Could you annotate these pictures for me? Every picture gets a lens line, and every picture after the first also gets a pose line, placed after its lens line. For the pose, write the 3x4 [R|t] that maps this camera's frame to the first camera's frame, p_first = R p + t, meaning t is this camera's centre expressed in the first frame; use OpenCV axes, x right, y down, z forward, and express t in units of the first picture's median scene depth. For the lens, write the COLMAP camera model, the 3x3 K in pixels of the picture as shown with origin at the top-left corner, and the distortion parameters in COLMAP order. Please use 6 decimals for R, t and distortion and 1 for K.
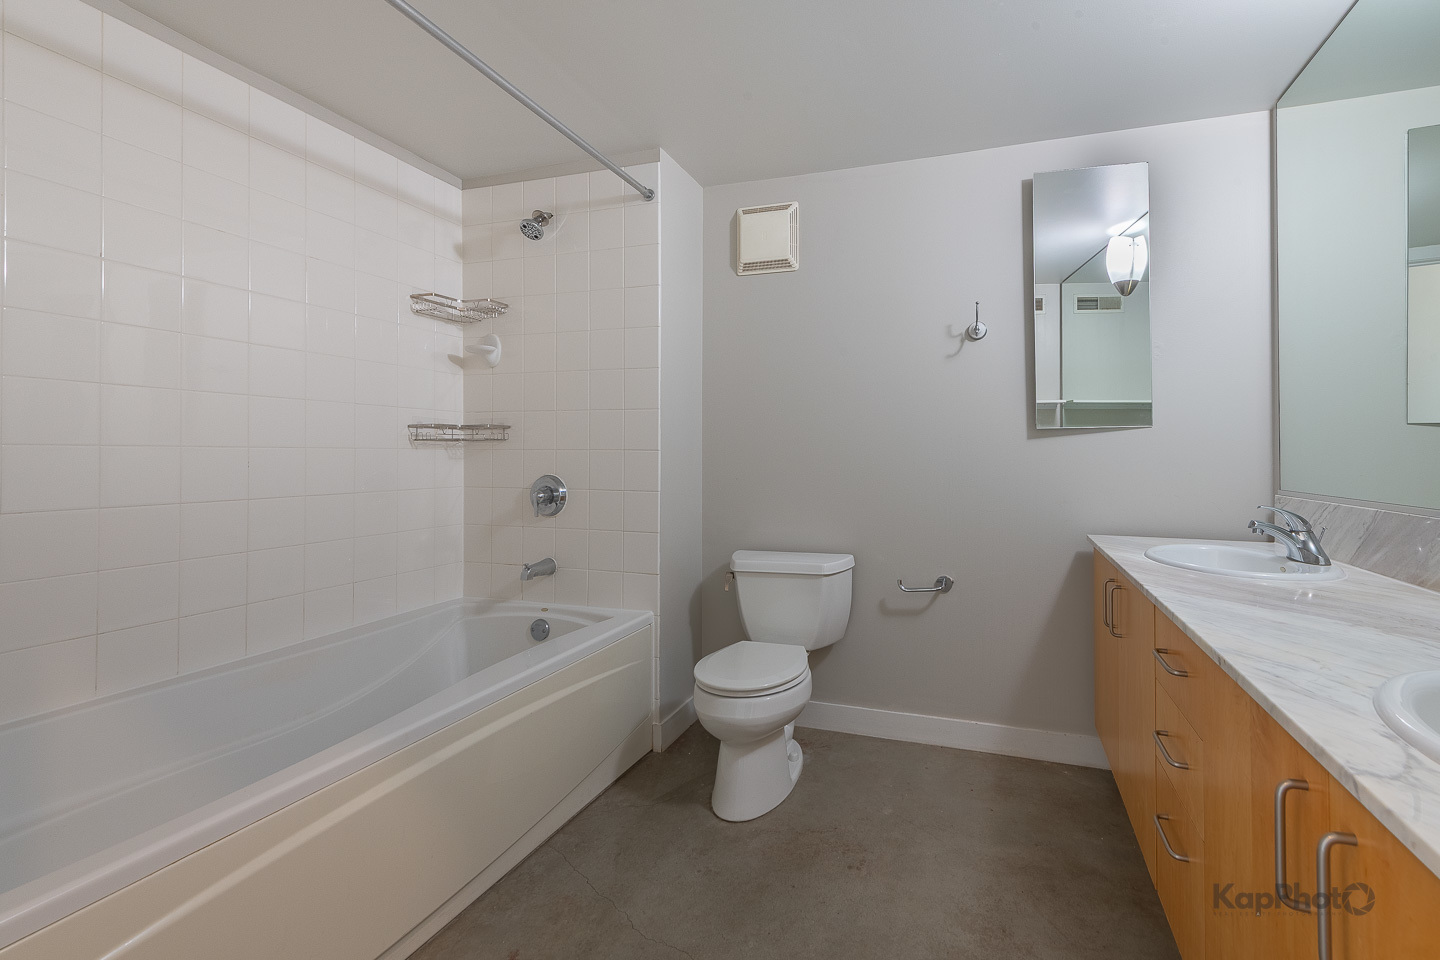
lens RADIAL K [[615.2, 0, 809.2], [0, 615.2, 456.8], [0, 0, 1]] dist [0.002037, -0.000210]
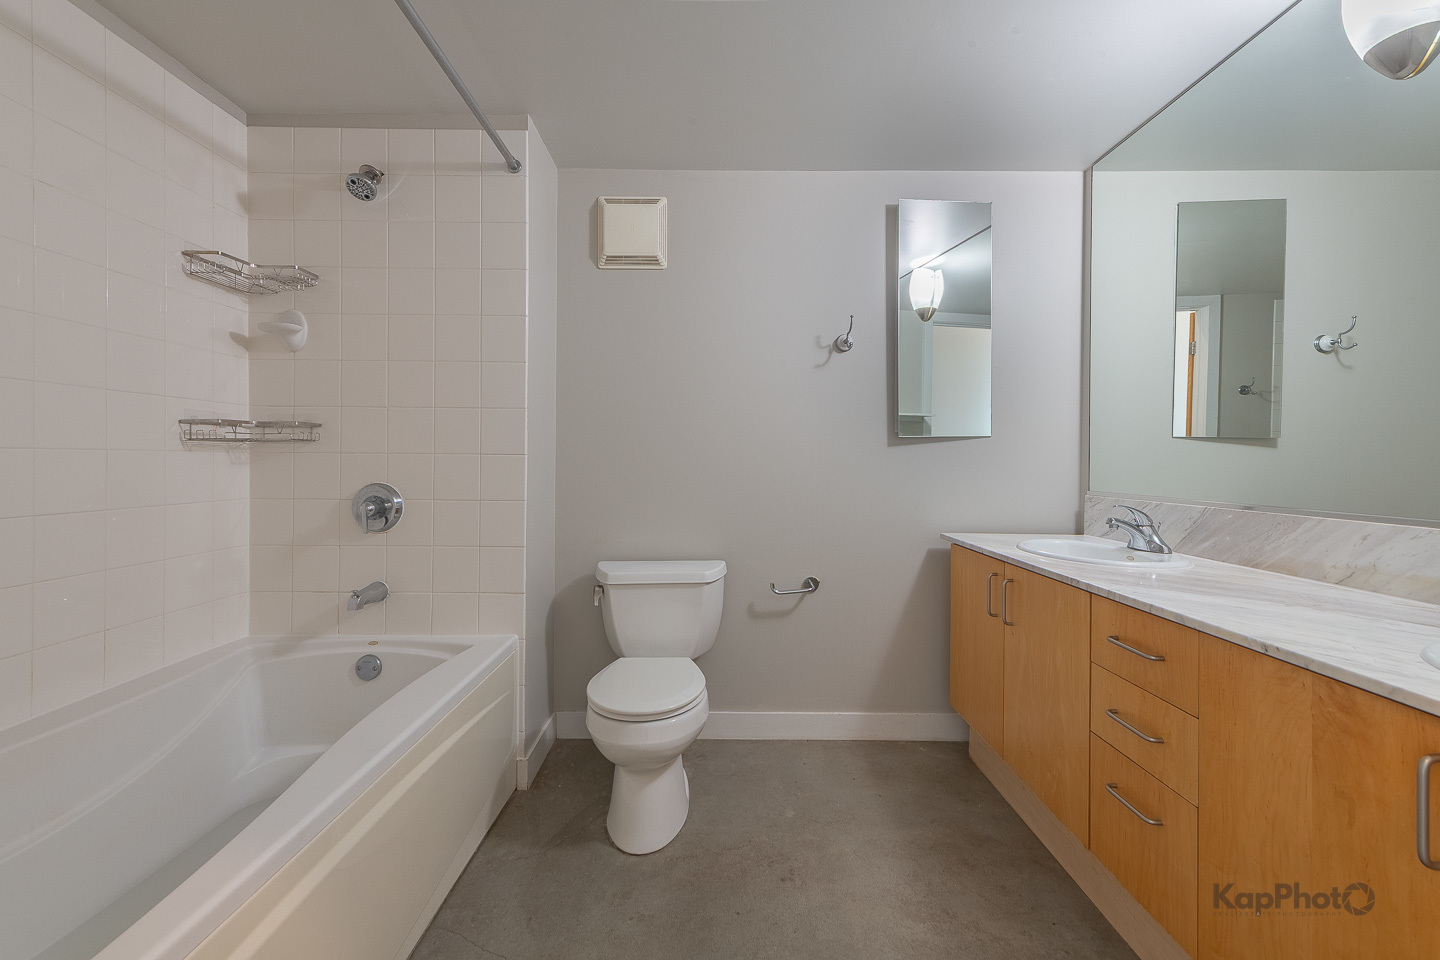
lens RADIAL K [[582.7, 0, 717.9], [0, 582.7, 467.7], [0, 0, 1]] dist [0.004300, -0.000322]
pose [[0.956748, -0.000674, 0.290919, -0.217995], [-0.002511, 0.999941, 0.010575, -0.001459], [-0.290909, -0.010848, 0.956689, 0.103251]]
